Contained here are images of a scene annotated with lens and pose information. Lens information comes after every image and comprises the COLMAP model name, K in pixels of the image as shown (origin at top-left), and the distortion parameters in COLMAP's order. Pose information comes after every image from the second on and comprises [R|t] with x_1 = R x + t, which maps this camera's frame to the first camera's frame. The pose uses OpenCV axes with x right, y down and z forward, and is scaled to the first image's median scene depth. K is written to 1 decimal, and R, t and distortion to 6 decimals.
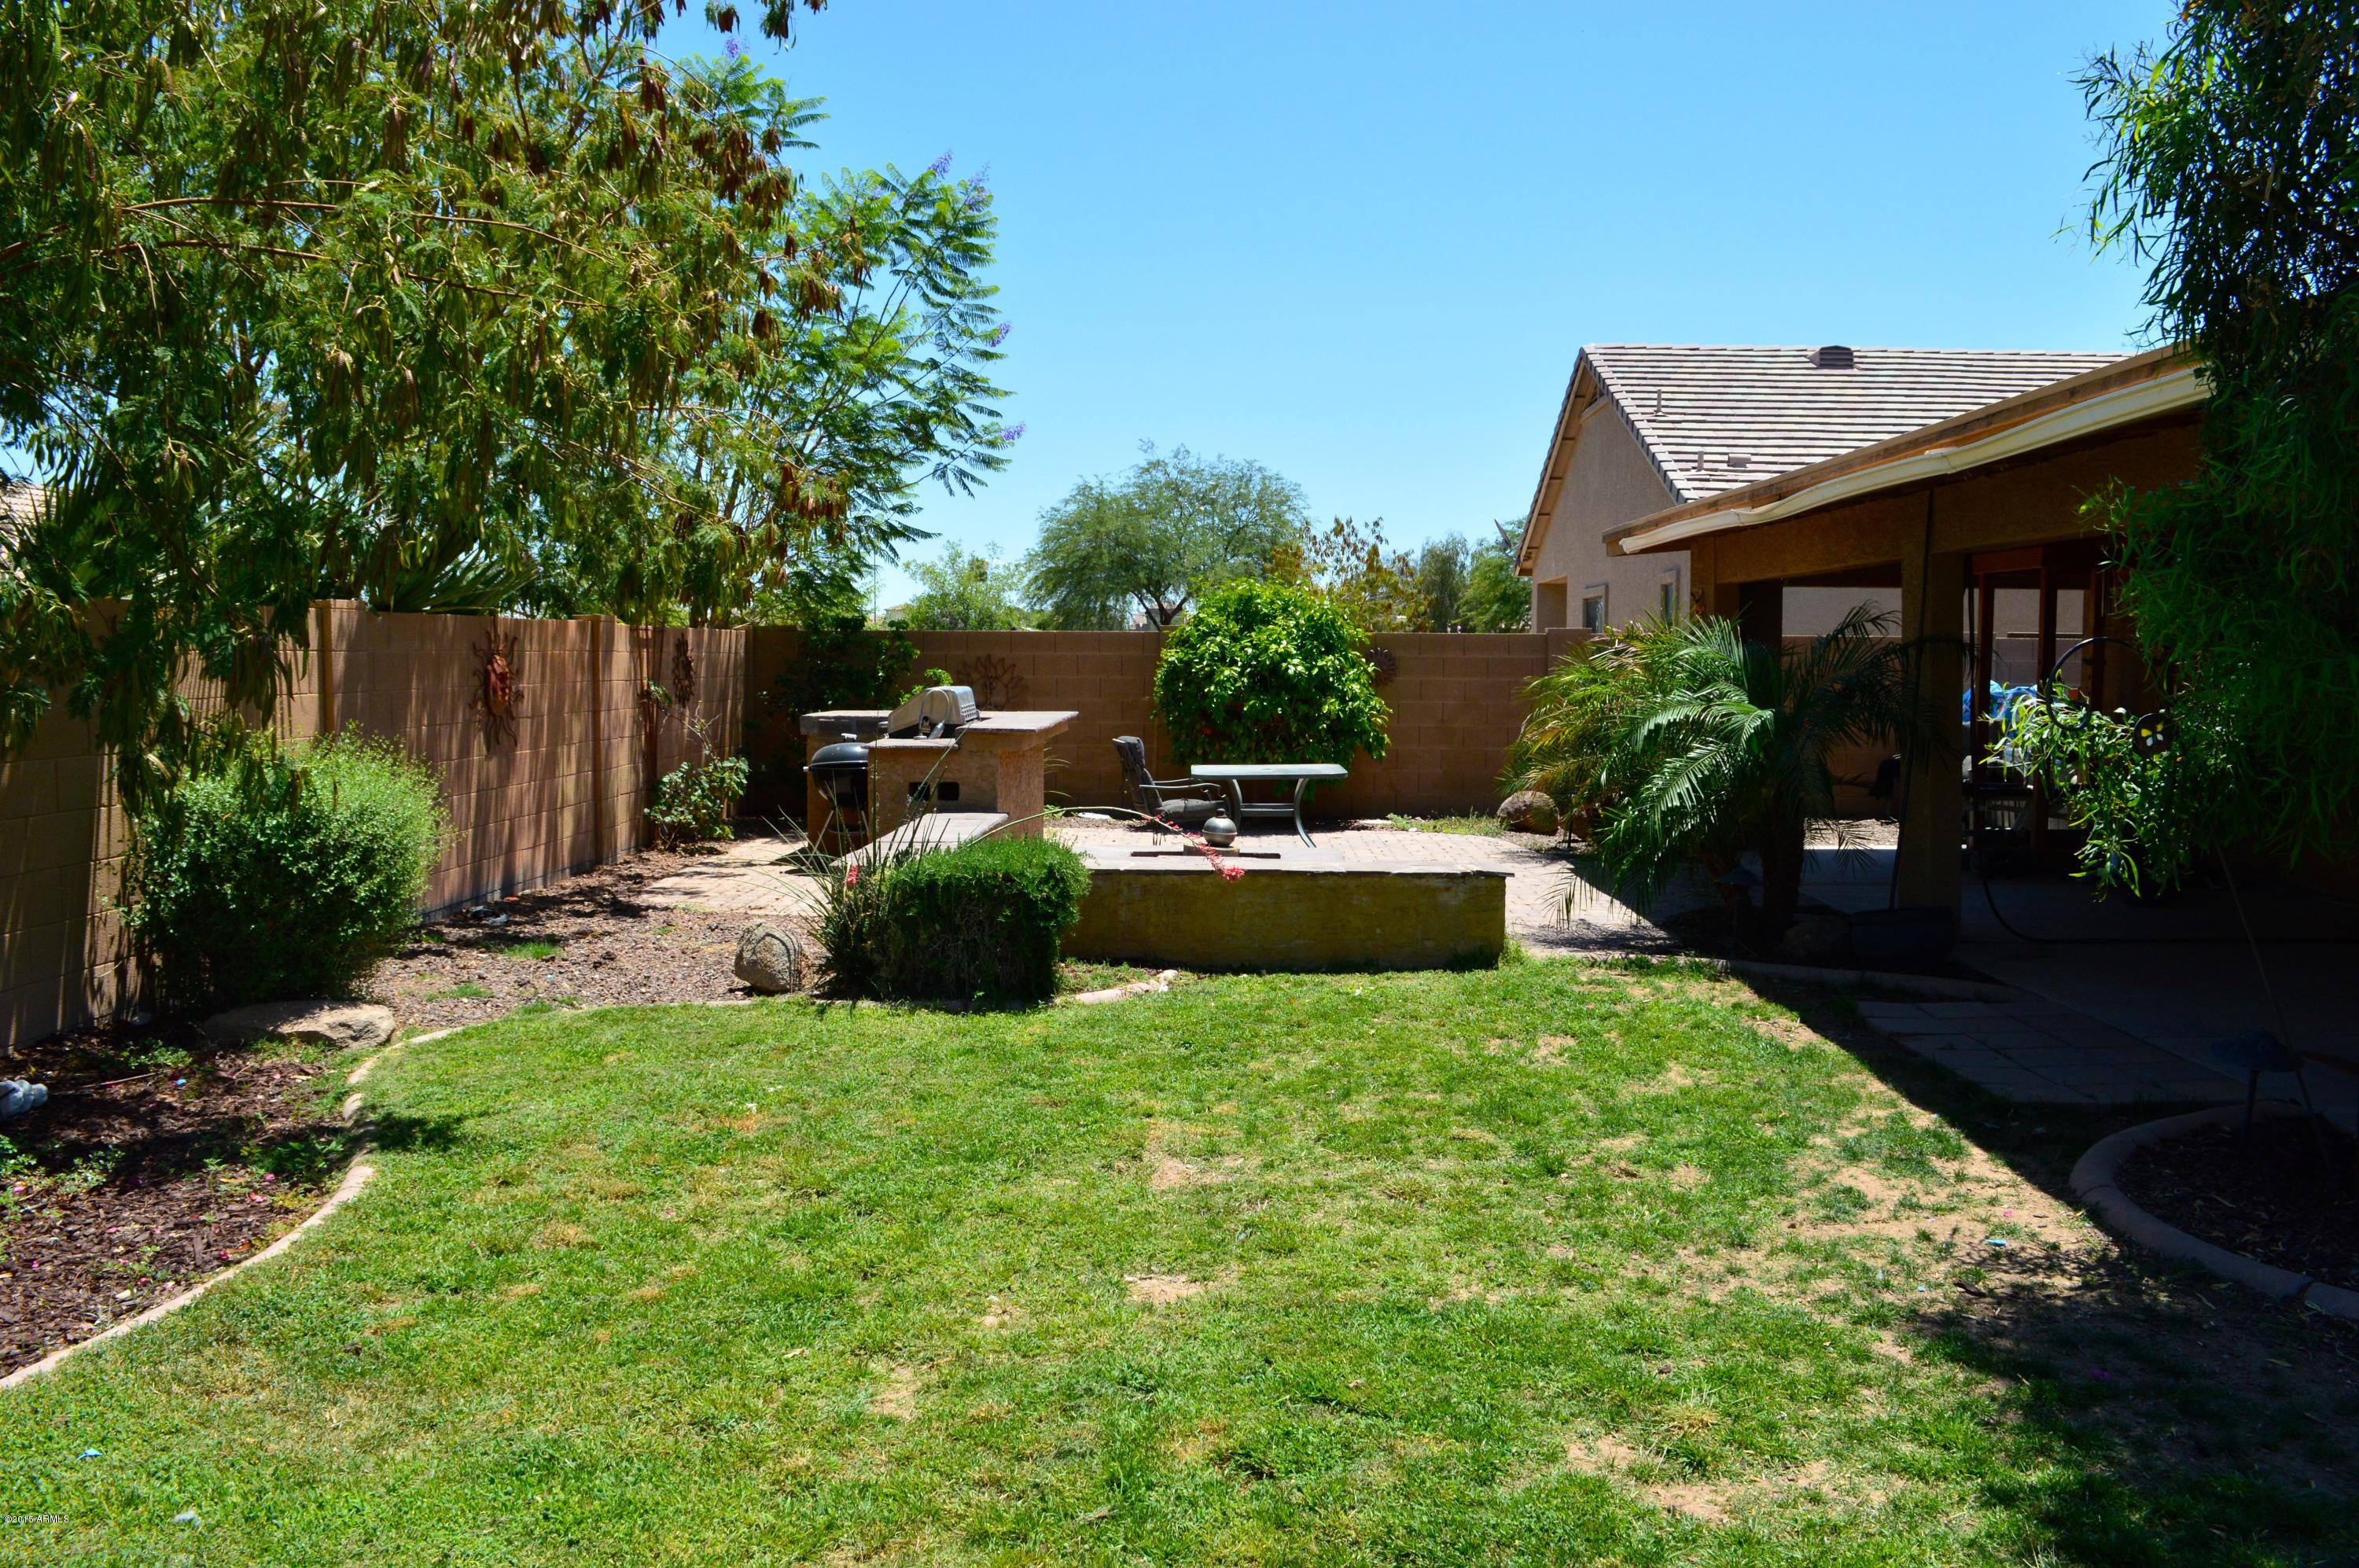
lens RADIAL K [[1843.6, 0, 1182.0], [0, 1843.6, 759.9], [0, 0, 1]] dist [-0.097849, 0.012028]
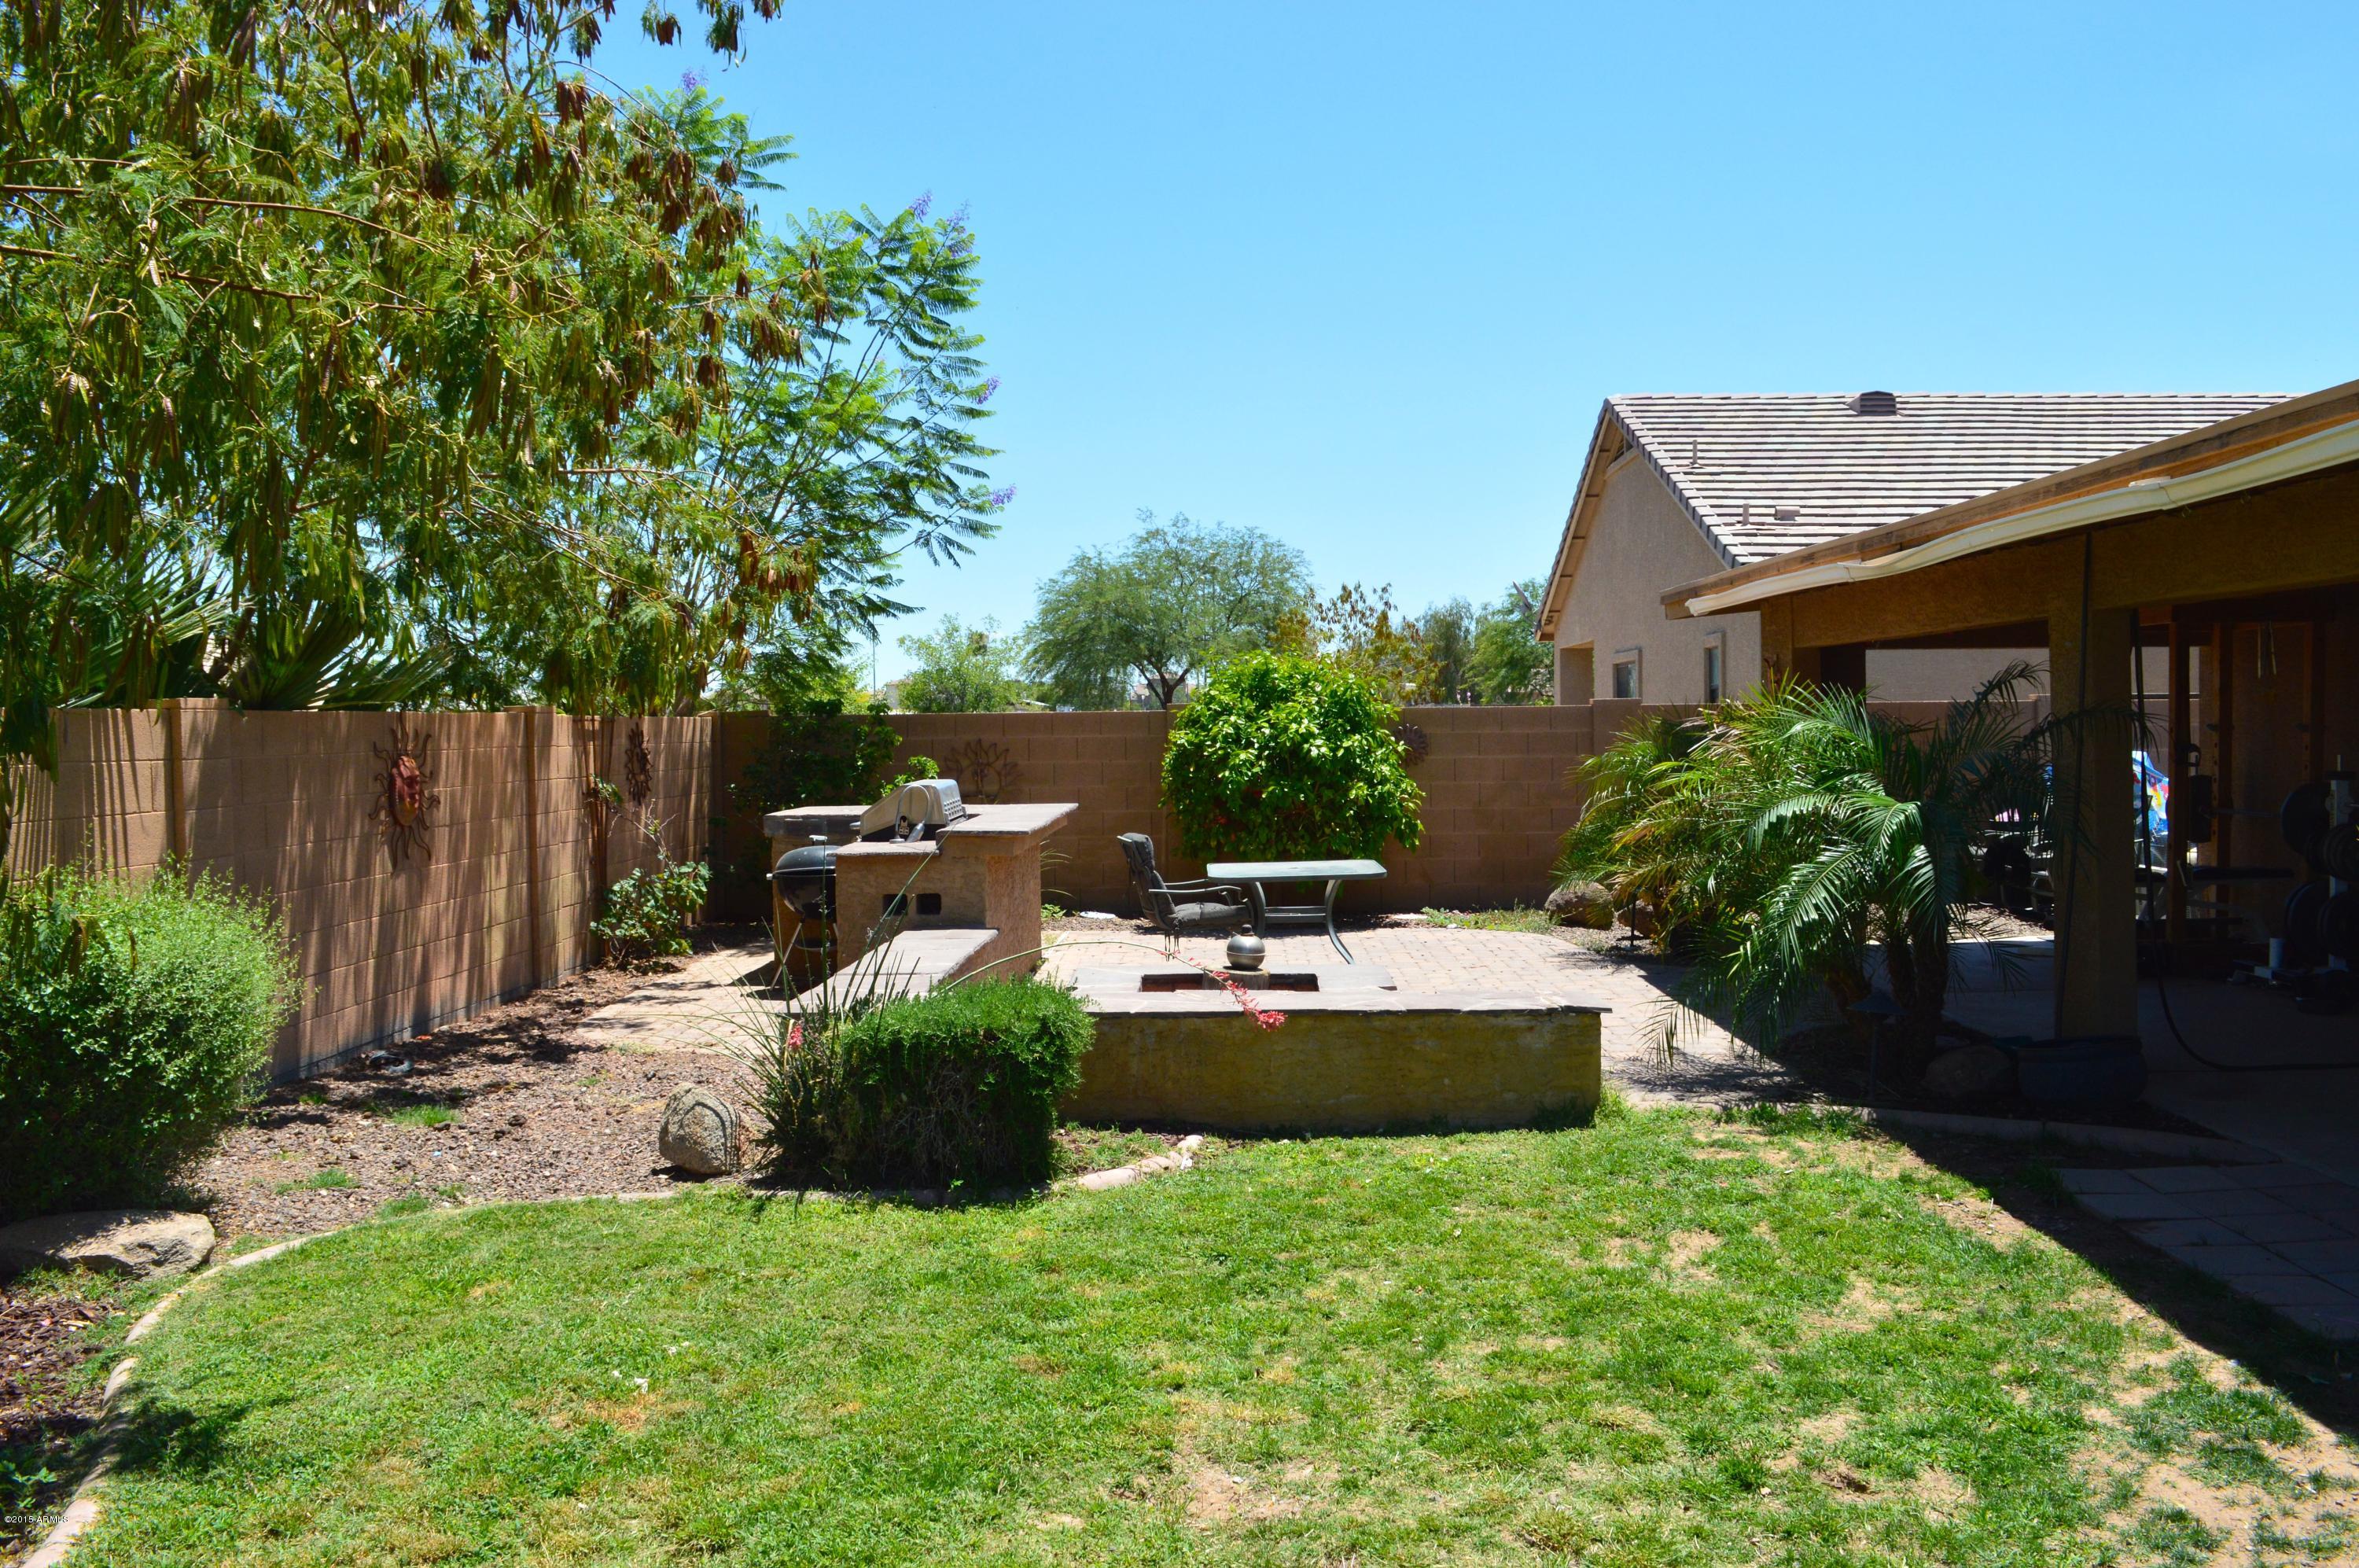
lens RADIAL K [[1843.6, 0, 1174.0], [0, 1843.6, 787.4], [0, 0, 1]] dist [-0.097849, 0.012028]
pose [[0.999839, -0.017102, -0.005410, -0.006904], [0.016973, 0.999592, -0.022985, -0.018376], [0.005801, 0.022890, 0.999721, 0.155931]]
